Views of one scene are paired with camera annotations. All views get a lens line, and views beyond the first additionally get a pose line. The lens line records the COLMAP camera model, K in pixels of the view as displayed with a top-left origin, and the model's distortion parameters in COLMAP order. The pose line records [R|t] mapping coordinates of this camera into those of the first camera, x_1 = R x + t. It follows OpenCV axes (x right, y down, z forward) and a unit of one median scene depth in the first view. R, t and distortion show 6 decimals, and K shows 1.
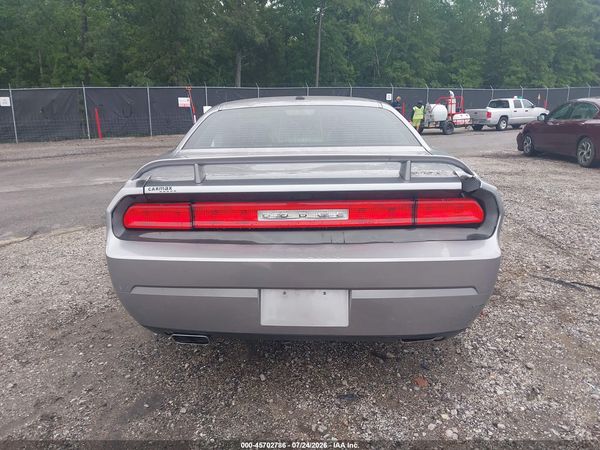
lens RADIAL K [[469.4, 0, 298.1], [0, 469.4, 227.4], [0, 0, 1]] dist [0.011318, -0.020186]
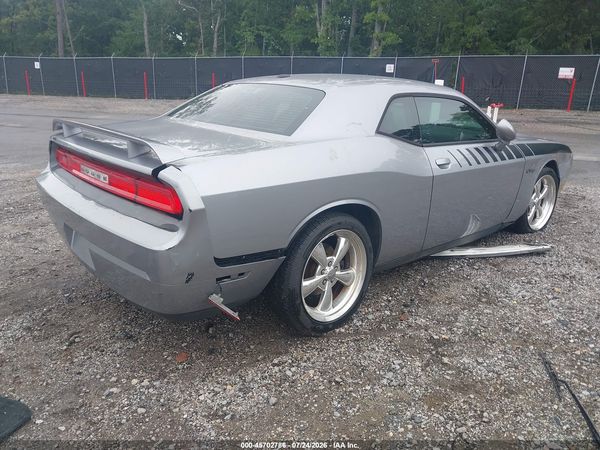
lens RADIAL K [[469.4, 0, 298.7], [0, 469.4, 227.7], [0, 0, 1]] dist [0.011318, -0.020186]
pose [[0.681519, 0.250061, -0.687751, 0.097072], [-0.205563, 0.967383, 0.148032, -0.014190], [0.702336, 0.040489, 0.710693, 0.037923]]
